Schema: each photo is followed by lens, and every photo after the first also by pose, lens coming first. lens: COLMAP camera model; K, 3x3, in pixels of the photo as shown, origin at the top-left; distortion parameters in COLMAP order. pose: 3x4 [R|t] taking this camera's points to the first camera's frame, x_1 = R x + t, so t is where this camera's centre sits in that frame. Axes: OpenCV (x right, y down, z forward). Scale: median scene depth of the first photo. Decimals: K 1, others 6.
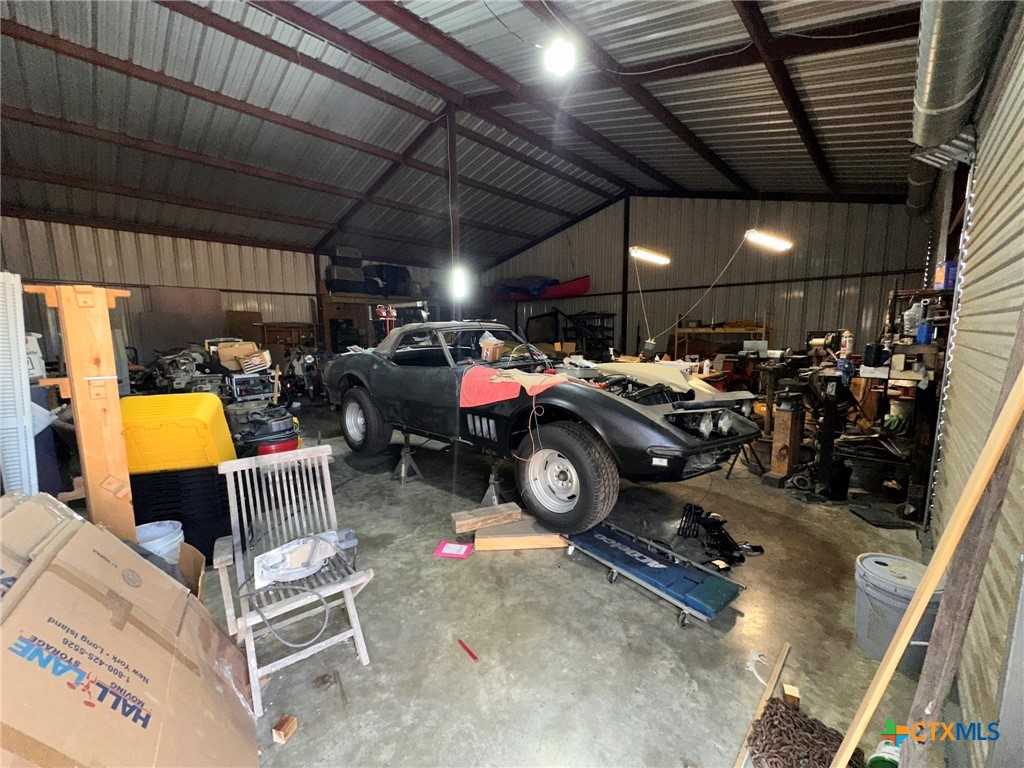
lens RADIAL K [[409.1, 0, 510.3], [0, 409.1, 380.2], [0, 0, 1]] dist [0.001414, 0.000212]
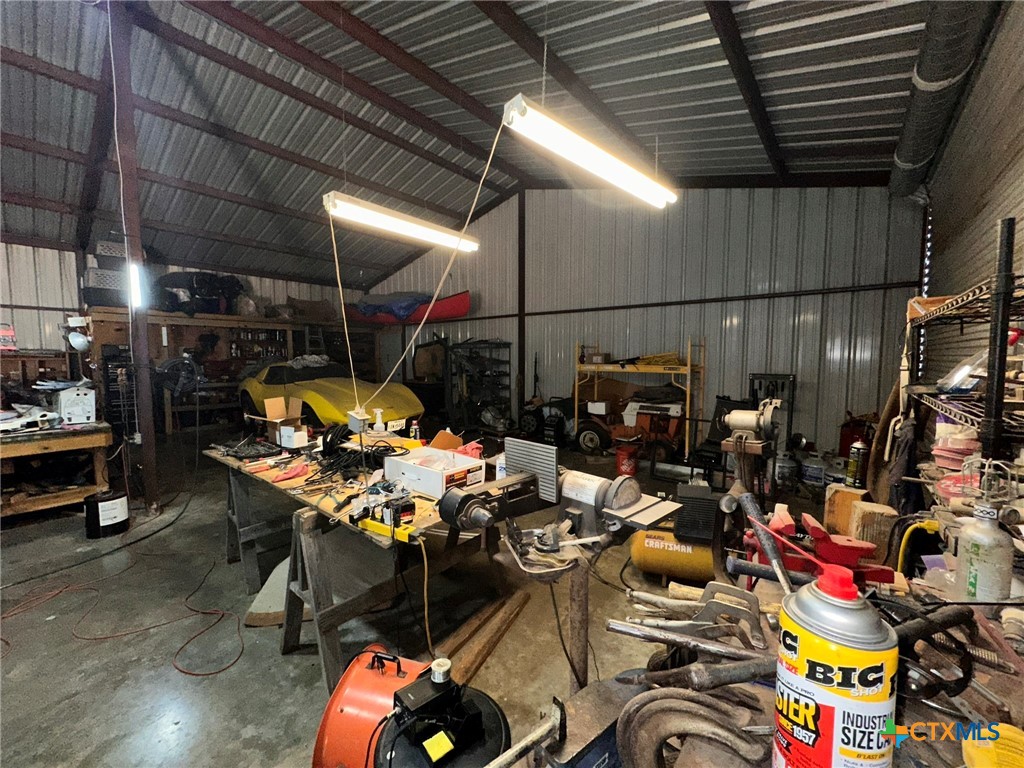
lens RADIAL K [[411.3, 0, 511.3], [0, 411.3, 386.7], [0, 0, 1]] dist [-0.001193, -0.000021]
pose [[0.997667, 0.004998, 0.068089, 0.254456], [-0.001710, 0.998833, -0.048267, -0.055698], [-0.068251, 0.048038, 0.996511, 0.311100]]
